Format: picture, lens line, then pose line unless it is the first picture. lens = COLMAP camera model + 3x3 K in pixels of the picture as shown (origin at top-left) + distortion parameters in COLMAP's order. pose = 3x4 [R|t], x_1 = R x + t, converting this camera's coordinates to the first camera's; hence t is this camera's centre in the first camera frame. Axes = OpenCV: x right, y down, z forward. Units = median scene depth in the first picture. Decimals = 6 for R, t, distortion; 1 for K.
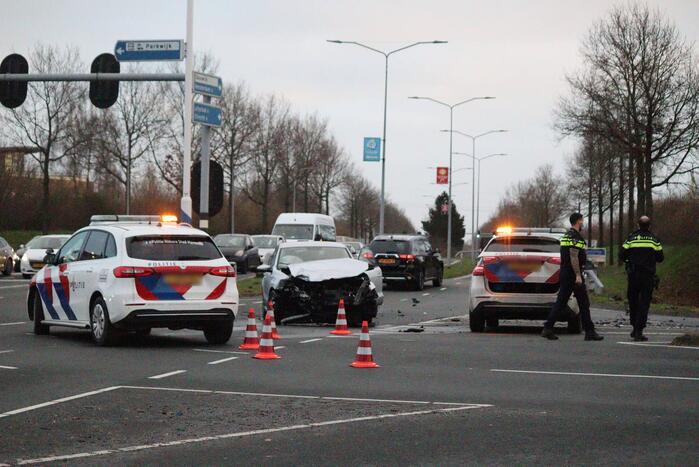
lens RADIAL K [[1806.7, 0, 349.5], [0, 1806.7, 233.5], [0, 0, 1]] dist [-0.348427, -0.349574]
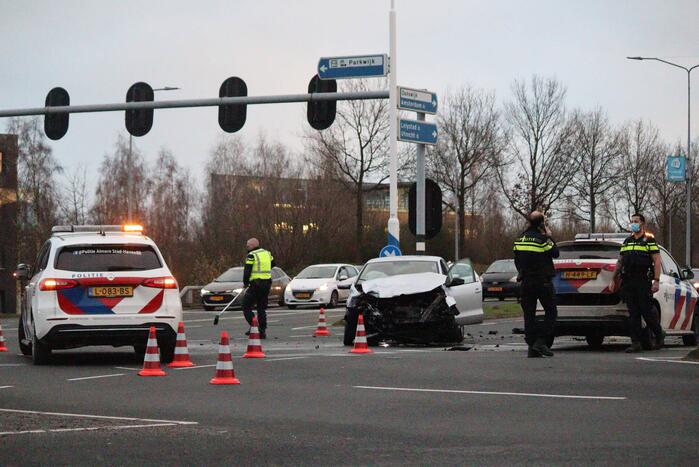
lens RADIAL K [[1806.7, 0, 349.5], [0, 1806.7, 233.5], [0, 0, 1]] dist [-0.348427, -0.349574]
pose [[0.970296, -0.025179, -0.240606, 0.185908], [0.020373, 0.999541, -0.022441, 0.014090], [0.241061, 0.016872, 0.970363, 0.101788]]
